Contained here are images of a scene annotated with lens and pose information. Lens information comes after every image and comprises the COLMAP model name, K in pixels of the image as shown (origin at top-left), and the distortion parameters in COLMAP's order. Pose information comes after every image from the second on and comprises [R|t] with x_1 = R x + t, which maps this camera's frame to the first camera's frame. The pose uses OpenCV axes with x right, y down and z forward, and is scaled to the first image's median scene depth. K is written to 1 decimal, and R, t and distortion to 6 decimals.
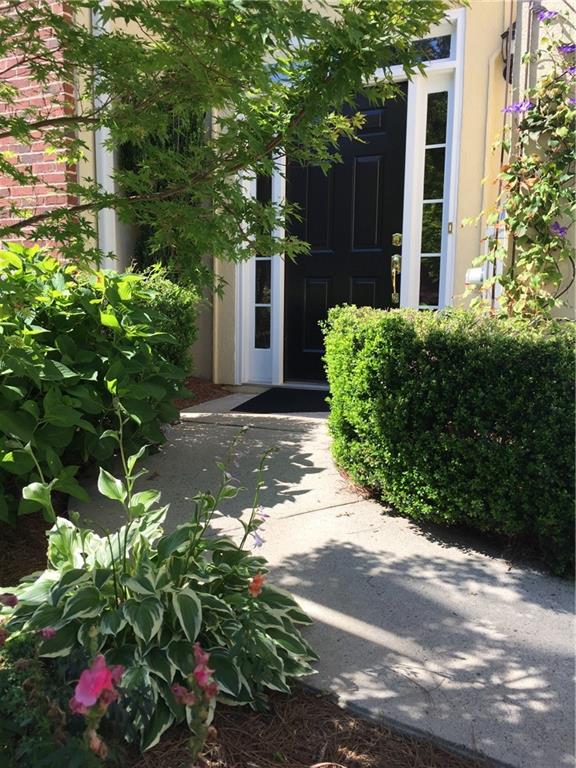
lens RADIAL K [[670.3, 0, 288.1], [0, 670.3, 383.6], [0, 0, 1]] dist [0.077799, -0.101436]
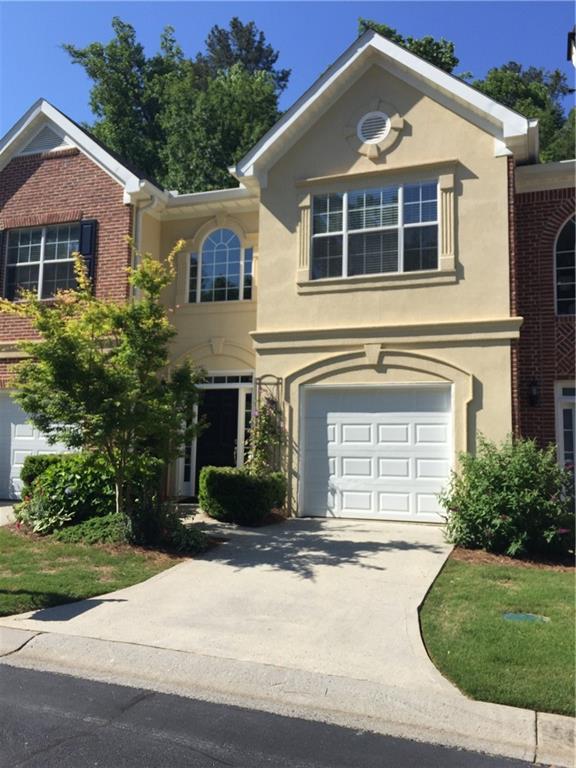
lens RADIAL K [[670.3, 0, 287.0], [0, 670.3, 383.9], [0, 0, 1]] dist [0.077799, -0.101436]
pose [[0.996564, 0.016179, 0.081237, 0.166891], [0.002316, 0.974914, -0.222570, 0.204763], [-0.082800, 0.221994, 0.971526, -2.097258]]
